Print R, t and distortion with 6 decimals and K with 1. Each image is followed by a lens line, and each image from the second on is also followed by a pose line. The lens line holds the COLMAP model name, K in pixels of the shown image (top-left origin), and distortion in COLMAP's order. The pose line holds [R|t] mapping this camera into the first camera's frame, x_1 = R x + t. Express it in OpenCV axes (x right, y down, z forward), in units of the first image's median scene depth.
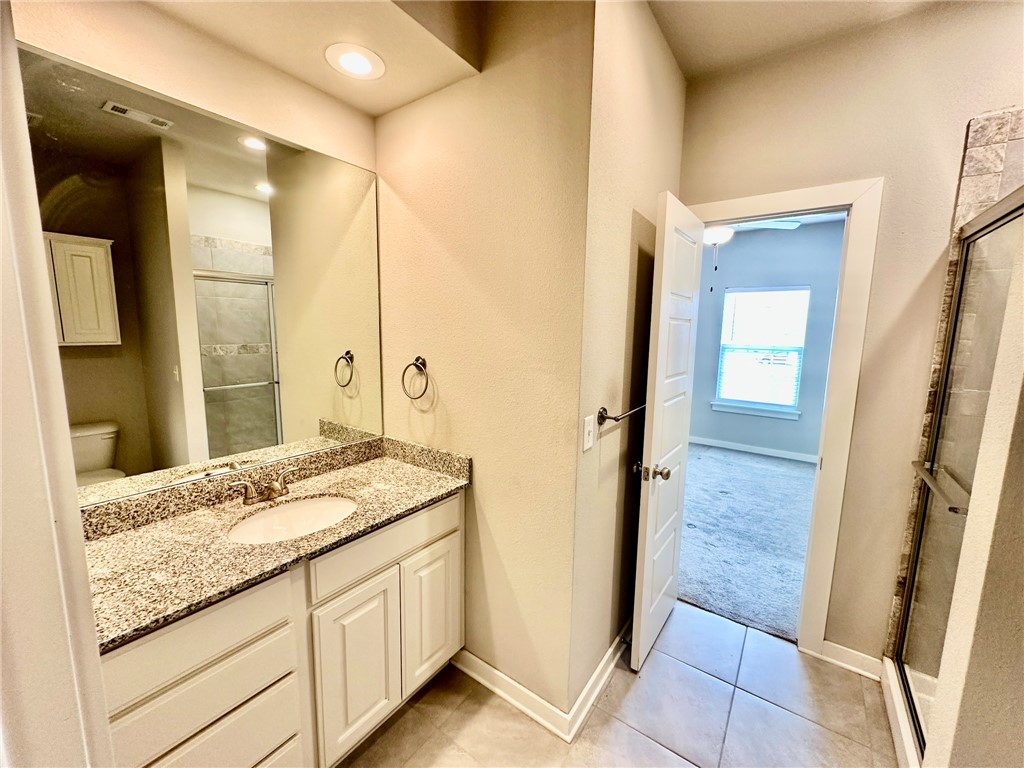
lens RADIAL K [[409.7, 0, 510.6], [0, 409.7, 384.0], [0, 0, 1]] dist [-0.003218, 0.000200]
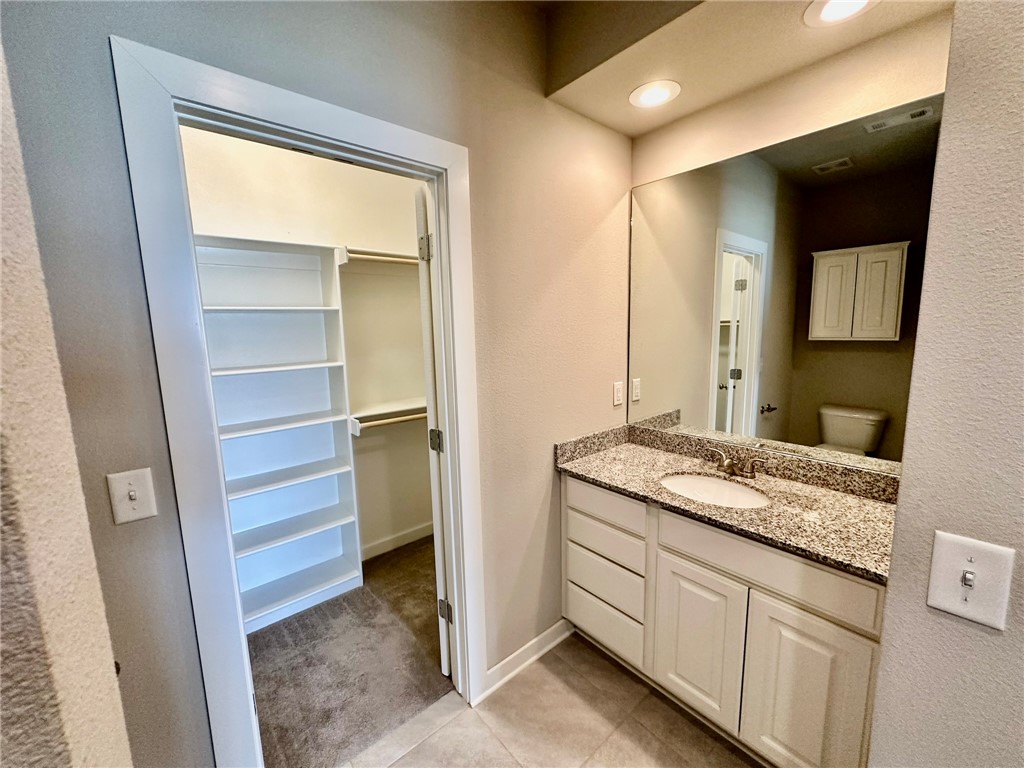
lens RADIAL K [[409.7, 0, 510.6], [0, 409.7, 384.0], [0, 0, 1]] dist [-0.003218, 0.000200]
pose [[-0.237229, 0.124743, -0.963412, 0.610576], [-0.115364, 0.981086, 0.155439, -0.072714], [0.964580, 0.148018, -0.218351, 0.577800]]
